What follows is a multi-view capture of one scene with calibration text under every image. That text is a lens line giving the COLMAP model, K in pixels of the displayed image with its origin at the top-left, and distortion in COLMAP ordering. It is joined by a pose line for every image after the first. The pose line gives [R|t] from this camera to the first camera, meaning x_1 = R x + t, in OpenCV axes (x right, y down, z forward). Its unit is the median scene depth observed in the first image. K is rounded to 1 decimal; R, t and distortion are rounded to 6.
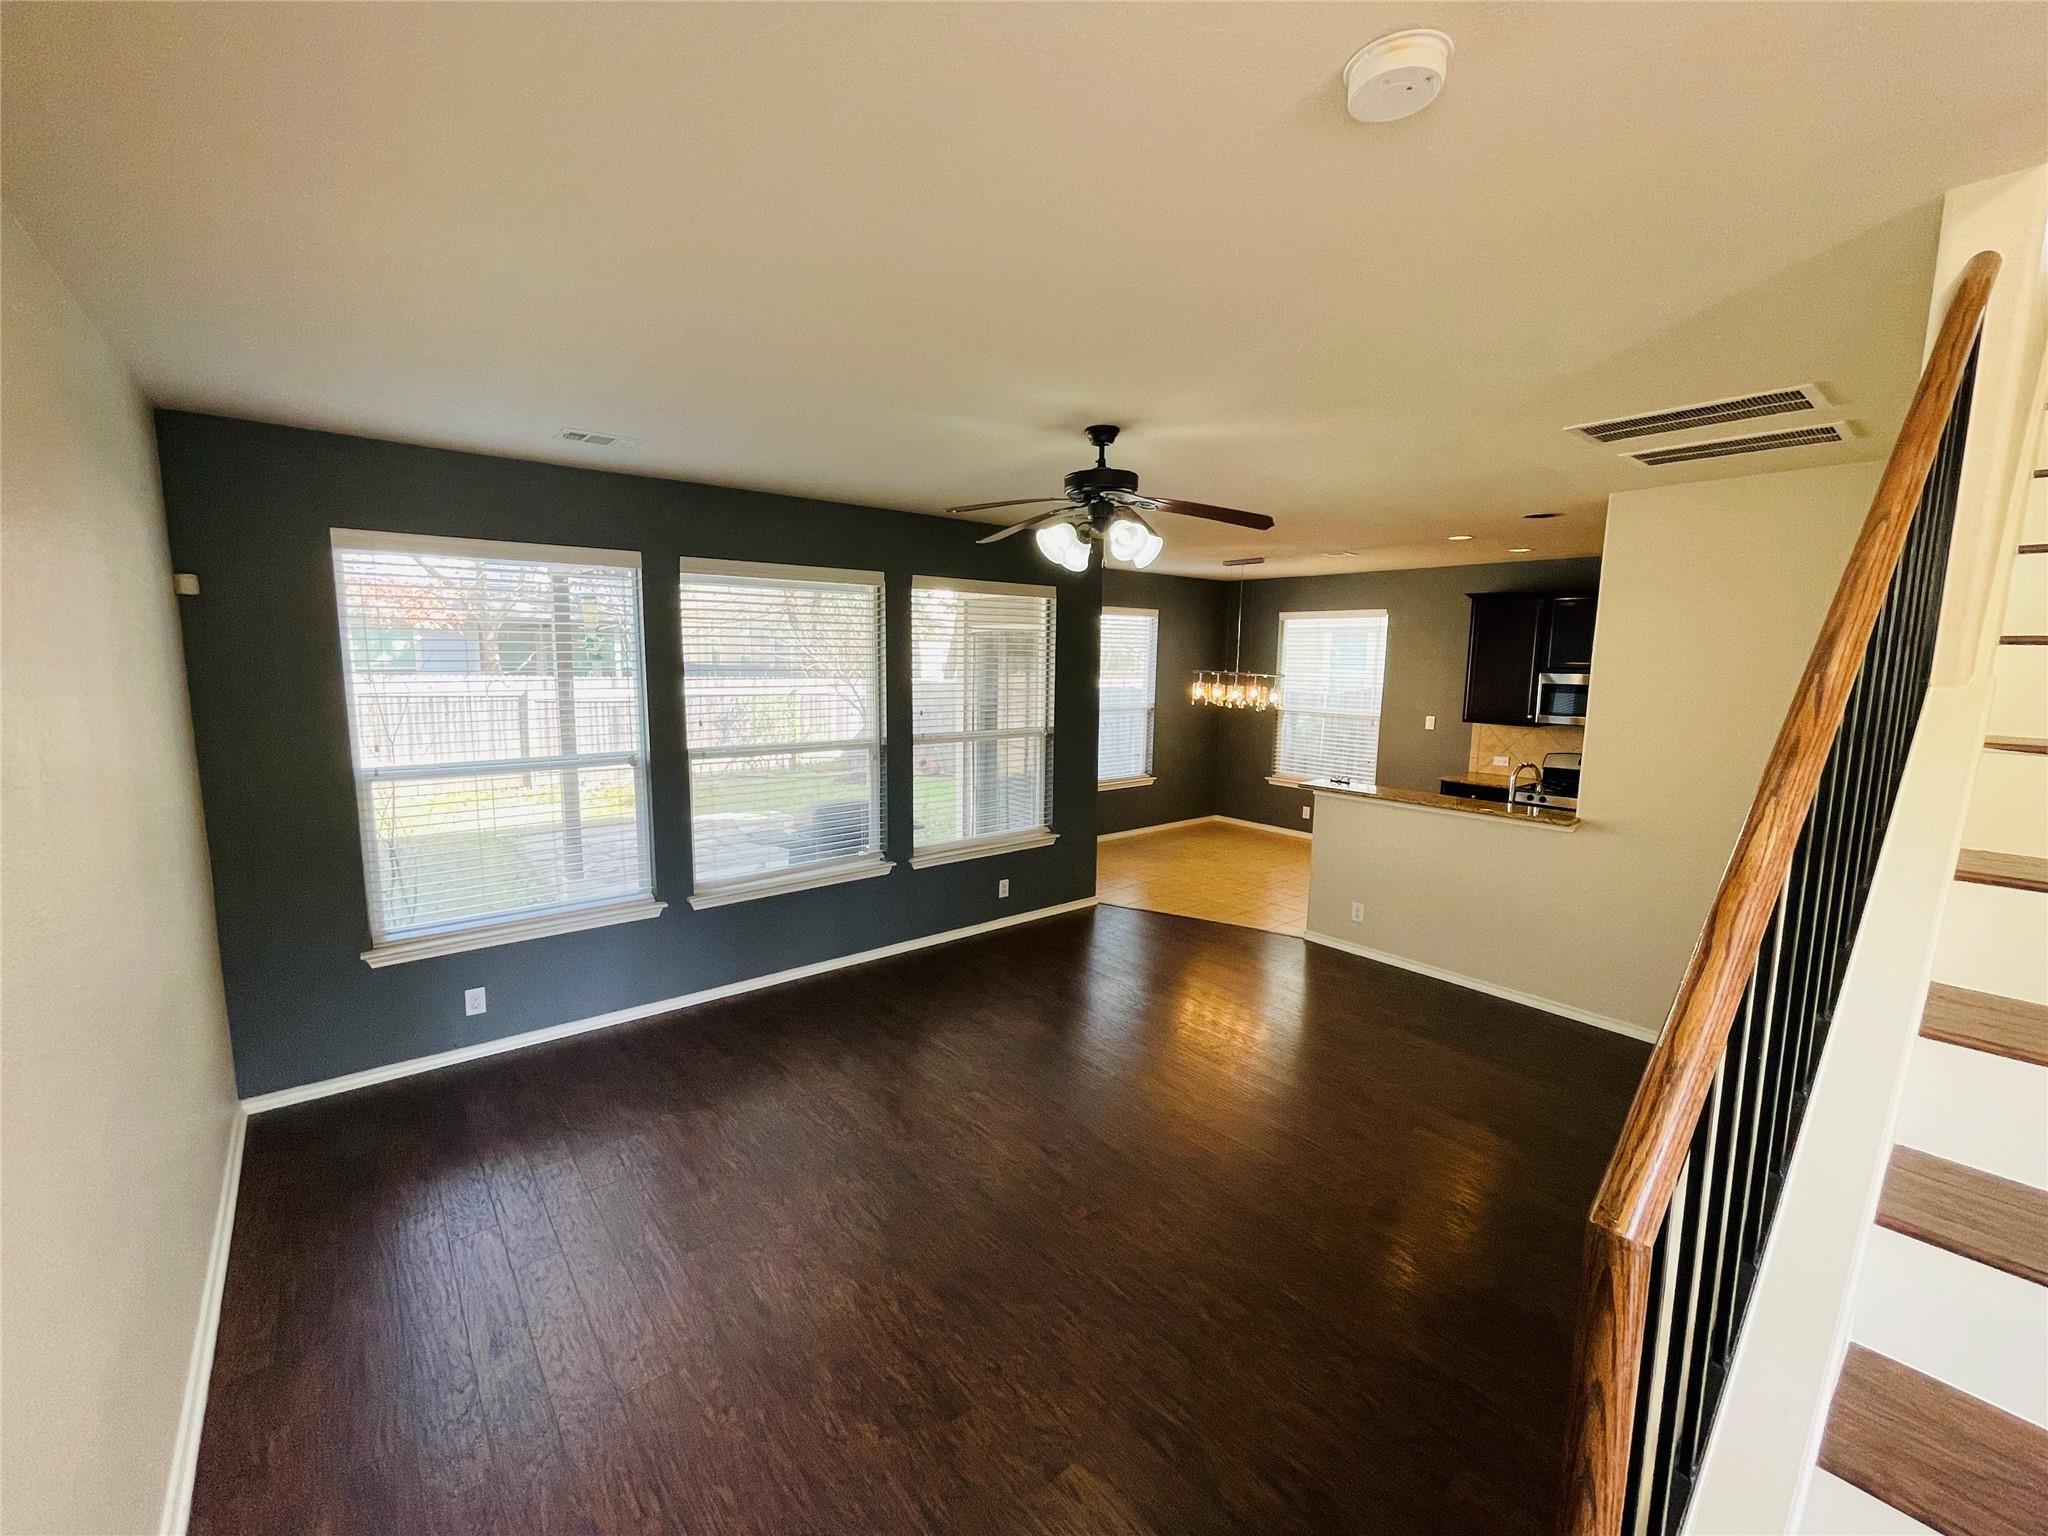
lens RADIAL K [[835.2, 0, 1017.7], [0, 835.2, 771.3], [0, 0, 1]] dist [-0.000026, -0.001191]
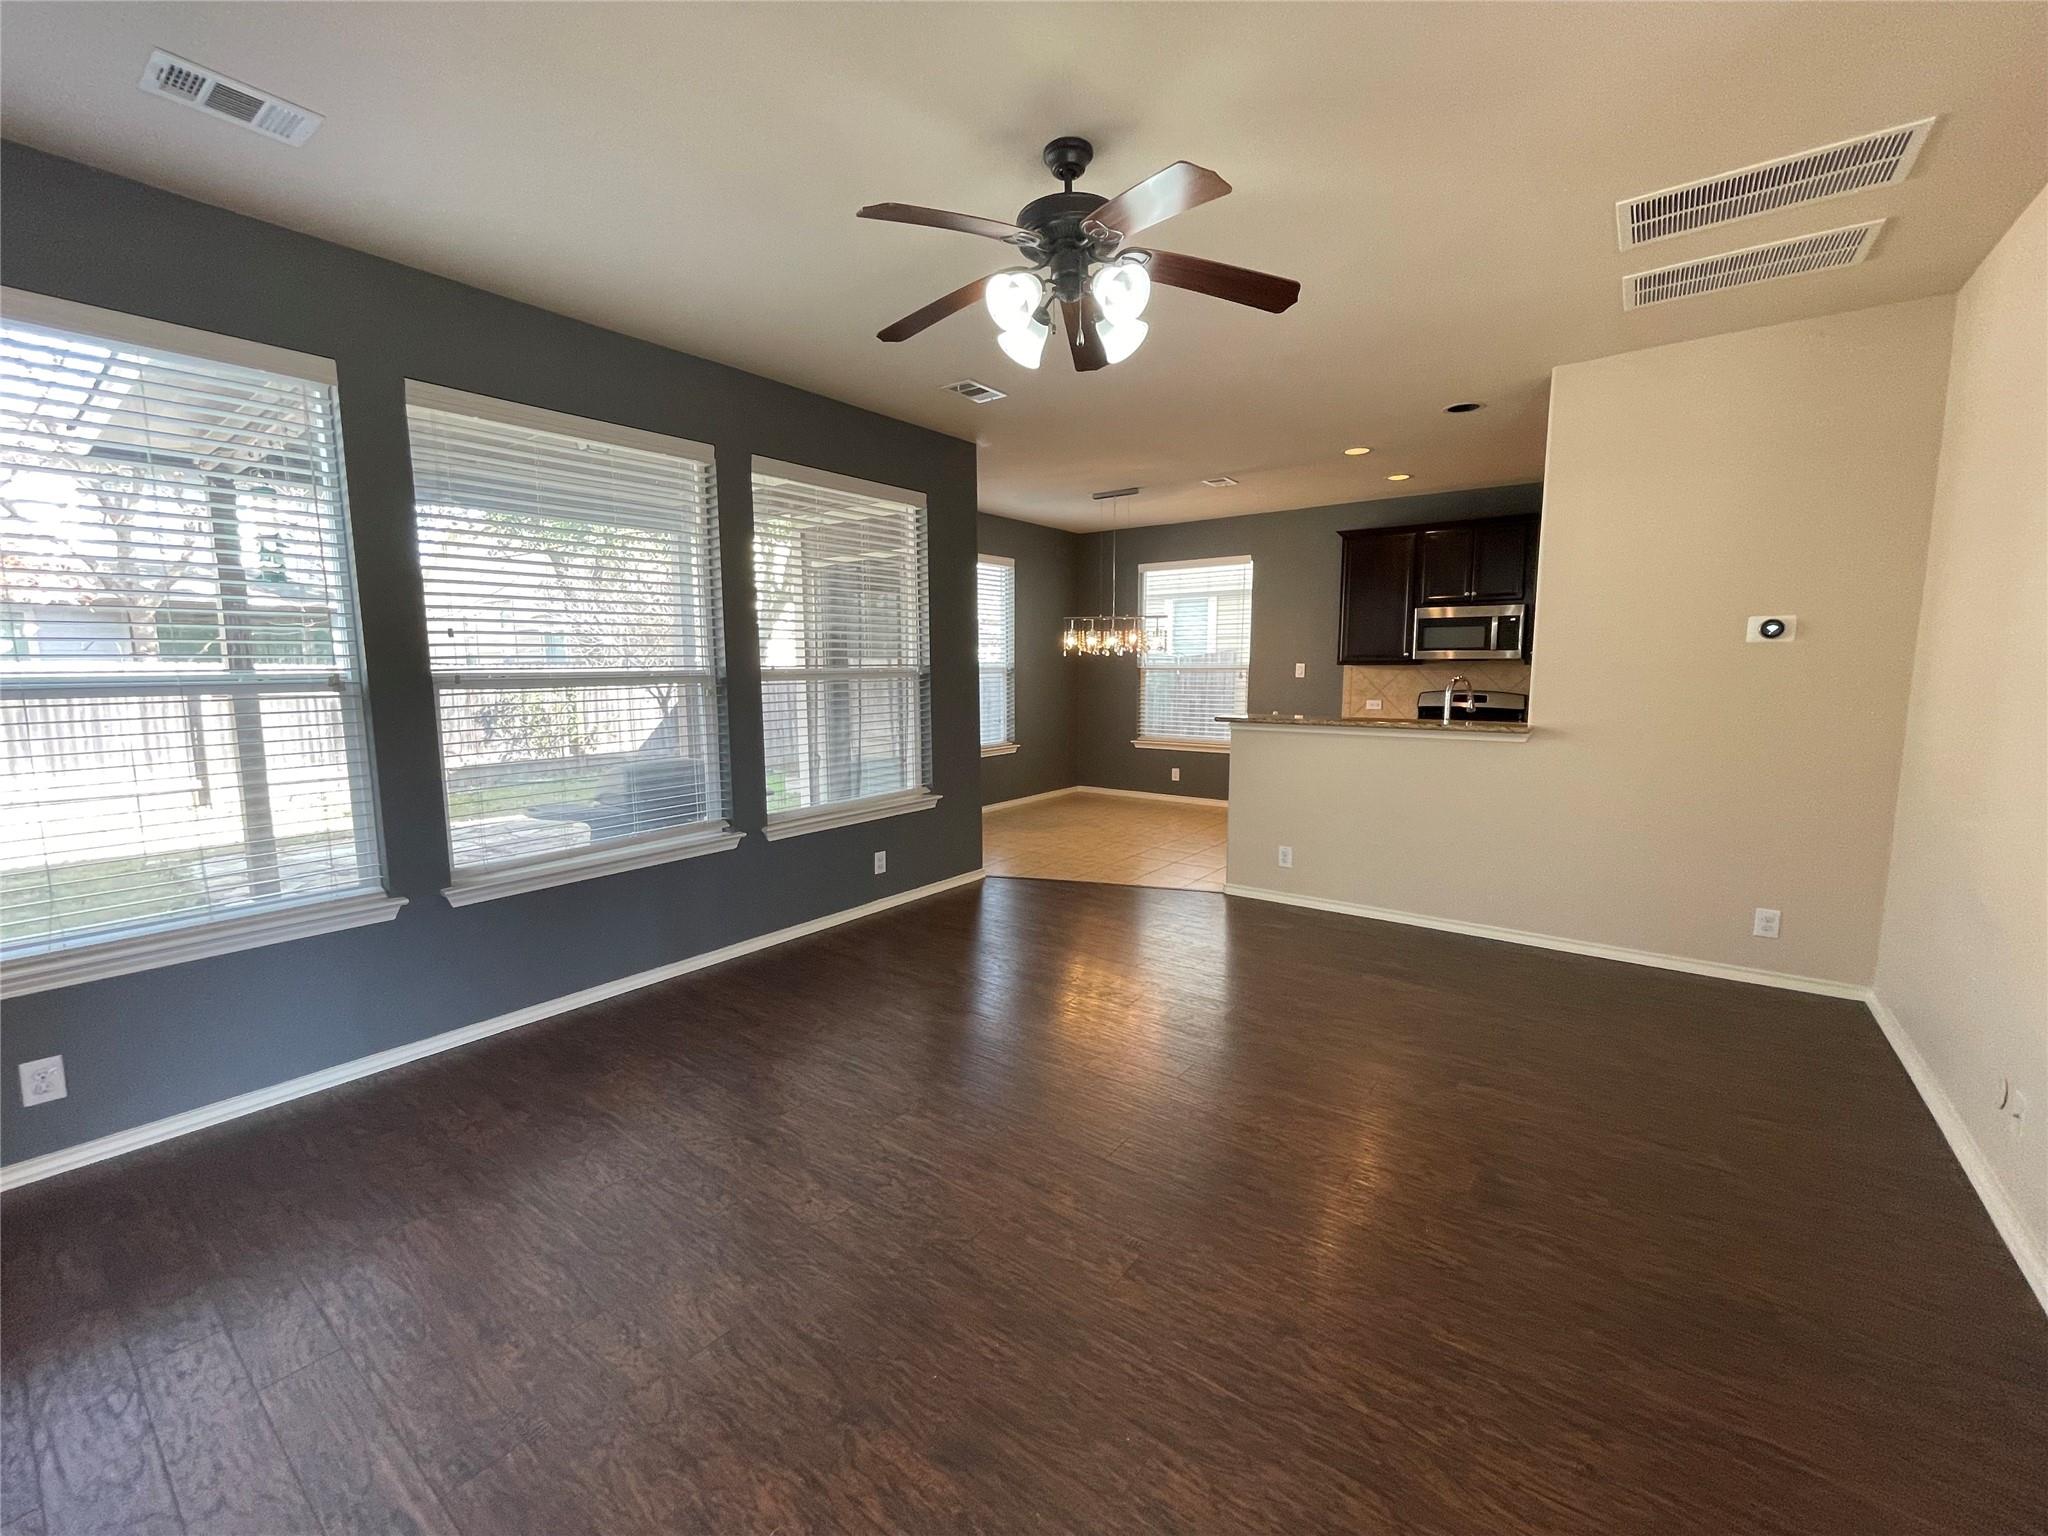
lens RADIAL K [[835.2, 0, 1018.4], [0, 835.2, 771.6], [0, 0, 1]] dist [-0.000026, -0.001191]
pose [[0.972703, -0.047139, 0.227215, -0.086908], [0.049405, 0.998770, -0.004294, 0.081127], [-0.226733, 0.015403, 0.973835, 0.229262]]
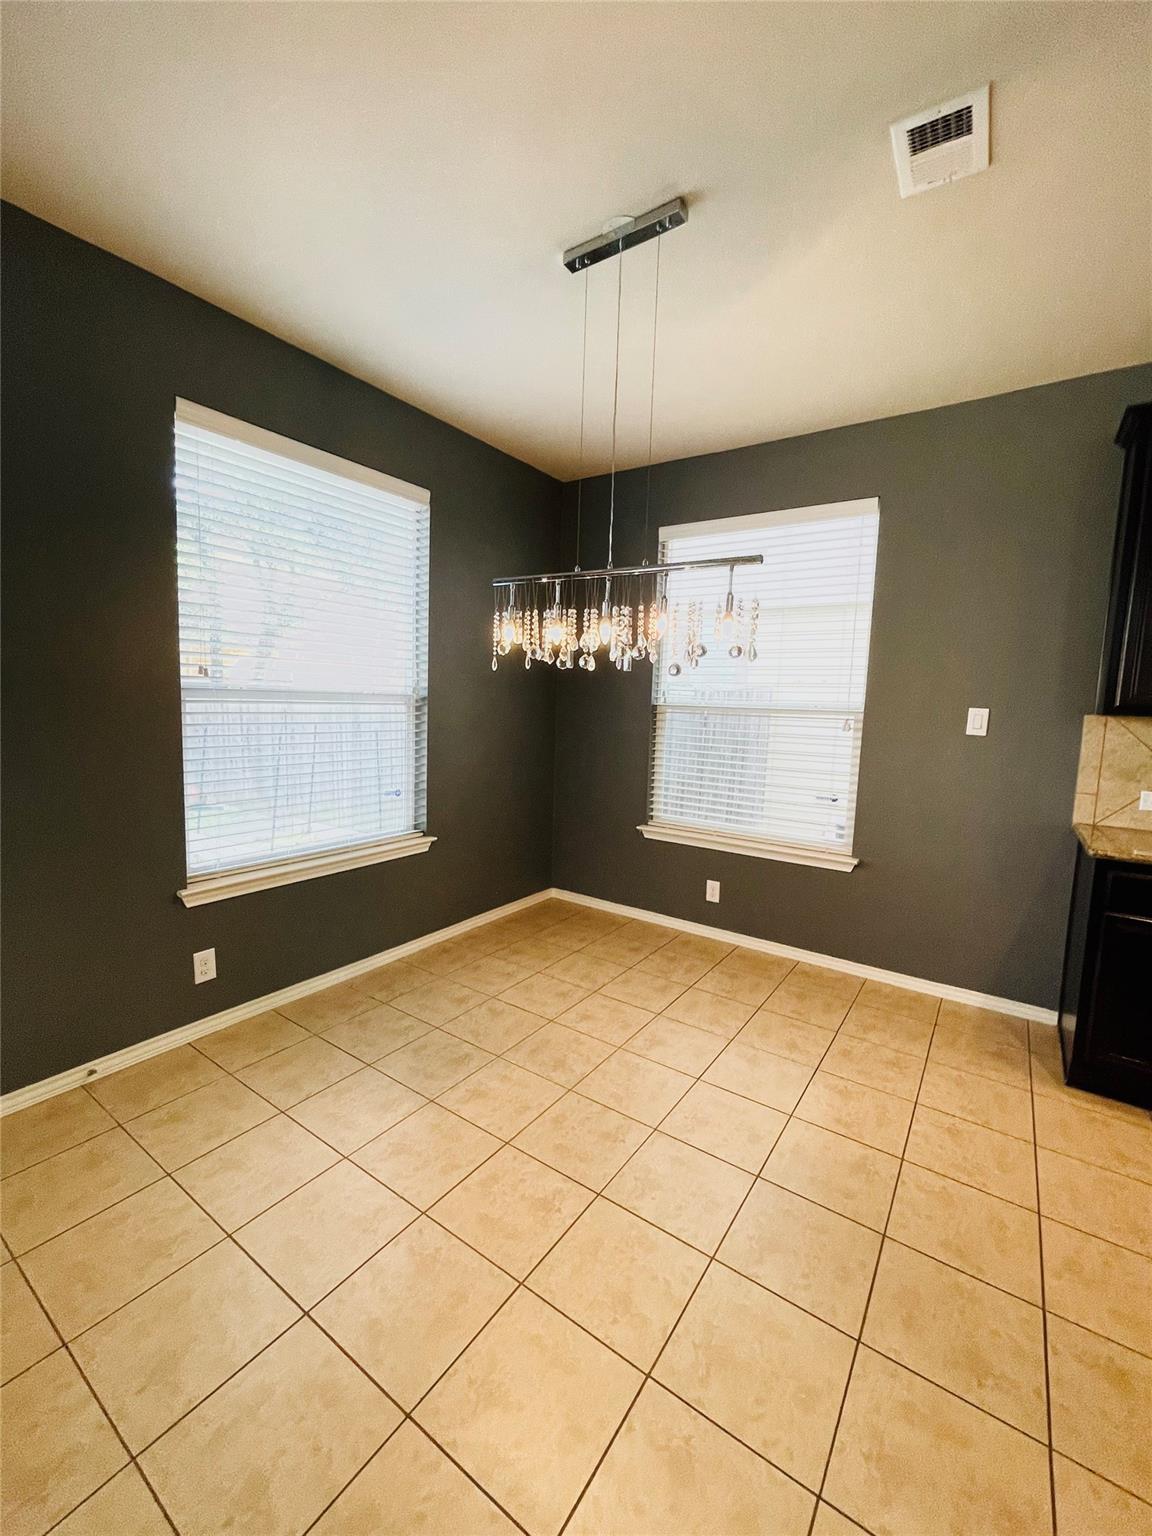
lens RADIAL K [[626.4, 0, 575.7], [0, 626.4, 766.4], [0, 0, 1]] dist [-0.000026, -0.001191]
pose [[0.961093, -0.011483, 0.275986, 0.286934], [0.018965, 0.999521, -0.024458, -0.047435], [-0.275573, 0.028741, 0.960851, 1.234142]]
